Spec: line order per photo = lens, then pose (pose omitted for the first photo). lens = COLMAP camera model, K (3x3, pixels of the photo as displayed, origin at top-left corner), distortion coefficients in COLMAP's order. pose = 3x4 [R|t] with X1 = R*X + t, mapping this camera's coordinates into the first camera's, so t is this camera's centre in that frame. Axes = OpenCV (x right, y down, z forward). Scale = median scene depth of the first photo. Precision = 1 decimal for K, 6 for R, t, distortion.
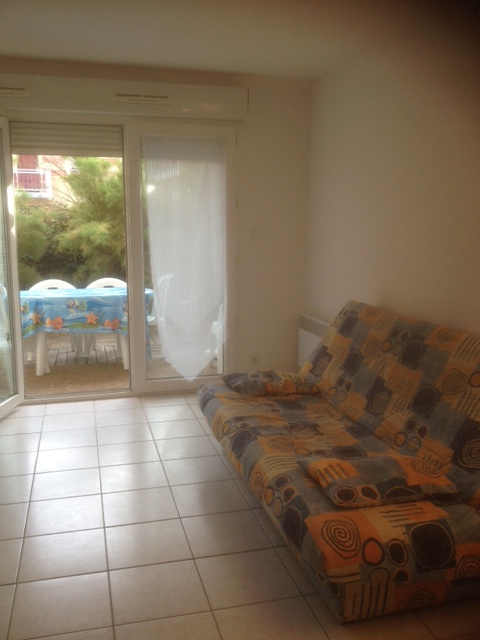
lens RADIAL K [[646.2, 0, 240.0], [0, 646.2, 320.0], [0, 0, 1]] dist [0.074307, -0.010820]
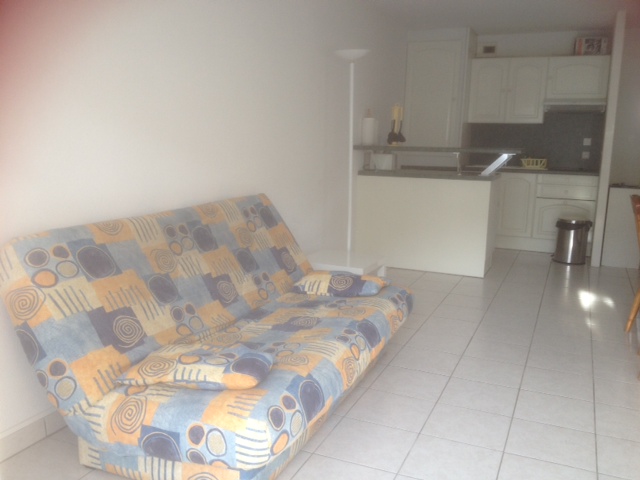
lens RADIAL K [[646.2, 0, 320.0], [0, 646.2, 240.0], [0, 0, 1]] dist [0.074307, -0.010820]
pose [[-0.804547, -0.117861, 0.582077, -0.364348], [0.067883, 0.955436, 0.287288, -0.173380], [-0.589997, 0.270650, -0.760692, 1.286988]]
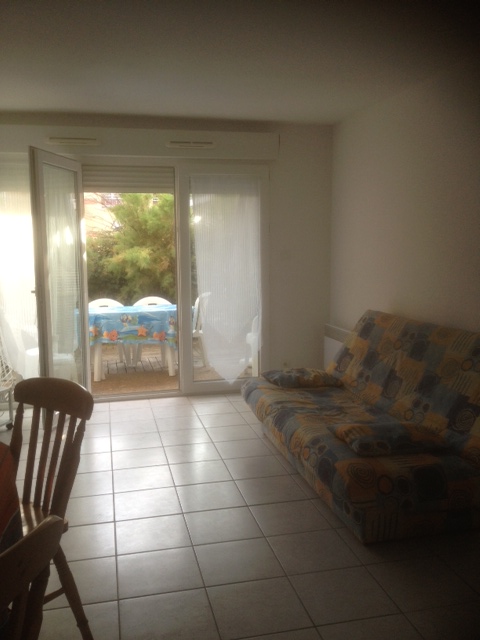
lens RADIAL K [[646.2, 0, 240.0], [0, 646.2, 320.0], [0, 0, 1]] dist [0.074307, -0.010820]
pose [[0.999451, -0.009655, -0.031700, -0.027540], [0.008506, 0.999309, -0.036194, 0.029892], [0.032027, 0.035905, 0.998842, -0.196302]]
